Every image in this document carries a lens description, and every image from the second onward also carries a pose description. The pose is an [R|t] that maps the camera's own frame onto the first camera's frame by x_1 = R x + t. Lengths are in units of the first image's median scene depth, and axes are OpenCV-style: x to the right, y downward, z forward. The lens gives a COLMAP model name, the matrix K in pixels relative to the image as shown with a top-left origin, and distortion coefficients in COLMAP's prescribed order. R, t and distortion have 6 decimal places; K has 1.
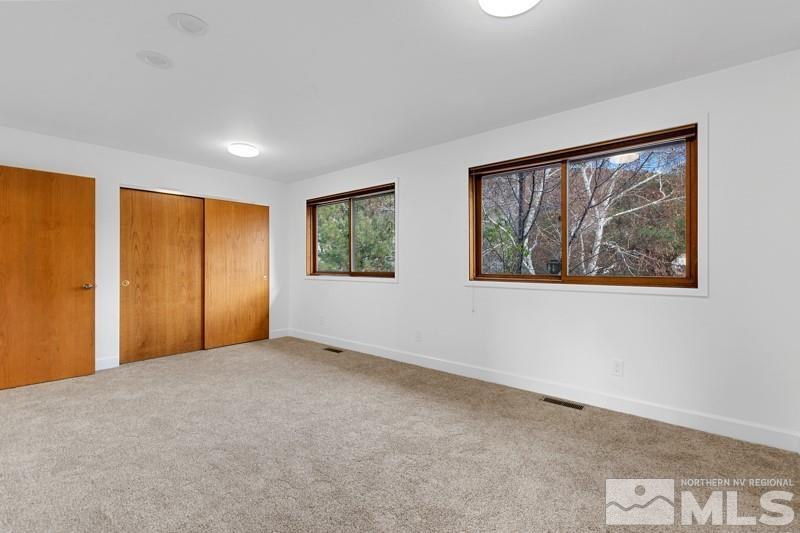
lens RADIAL K [[349.9, 0, 405.7], [0, 349.9, 269.6], [0, 0, 1]] dist [0.005770, -0.000793]
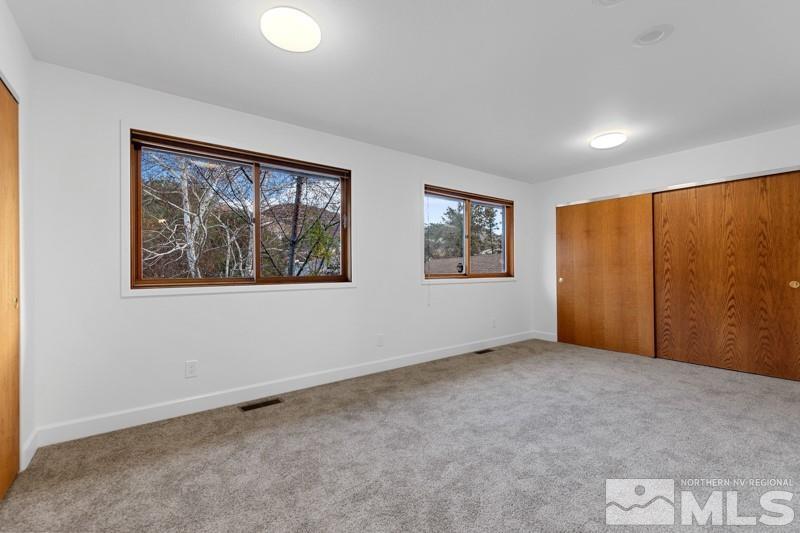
lens RADIAL K [[349.9, 0, 403.3], [0, 349.9, 266.4], [0, 0, 1]] dist [0.005770, -0.000793]
pose [[0.234058, 0.000439, 0.972223, -0.913326], [0.012082, 0.999921, -0.003360, -0.010213], [-0.972148, 0.012533, 0.234034, 0.747991]]
